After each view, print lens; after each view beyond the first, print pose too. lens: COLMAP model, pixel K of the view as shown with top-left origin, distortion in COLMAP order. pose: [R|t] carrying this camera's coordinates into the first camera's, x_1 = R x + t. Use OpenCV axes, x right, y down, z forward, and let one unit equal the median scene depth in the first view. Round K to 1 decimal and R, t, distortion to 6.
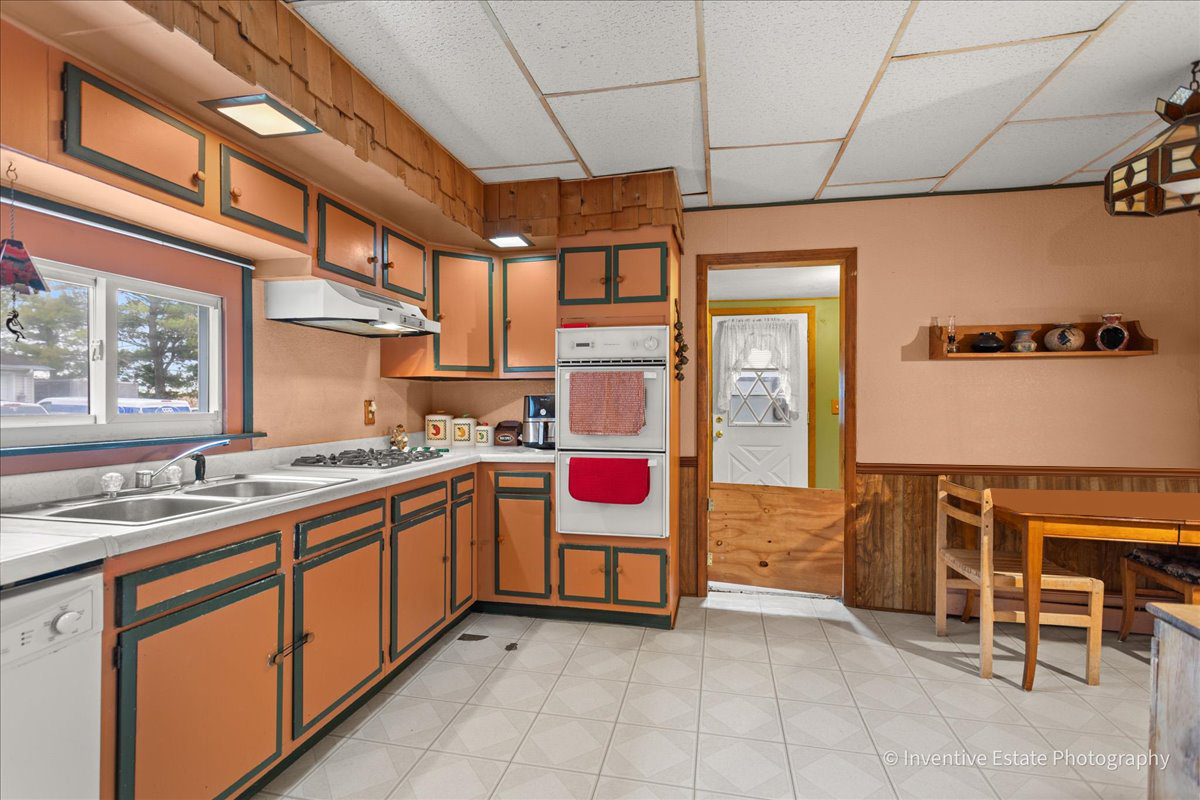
lens RADIAL K [[565.6, 0, 600.0], [0, 565.6, 400.0], [0, 0, 1]] dist [0.000810, 0.000180]
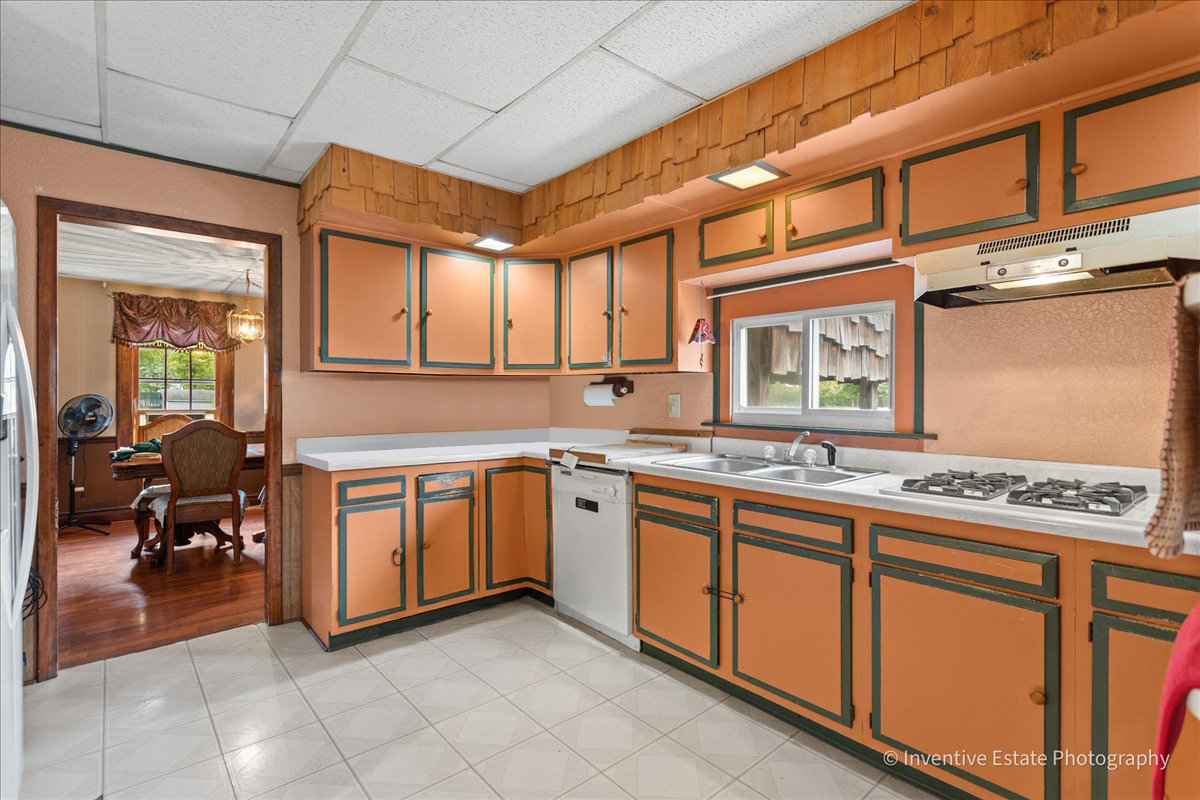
lens RADIAL K [[565.6, 0, 600.0], [0, 565.6, 400.0], [0, 0, 1]] dist [0.000810, 0.000180]
pose [[-0.604774, -0.005268, -0.796380, 0.586316], [-0.007029, 0.999974, -0.001277, 0.007436], [0.796366, 0.004825, -0.604796, 1.437232]]
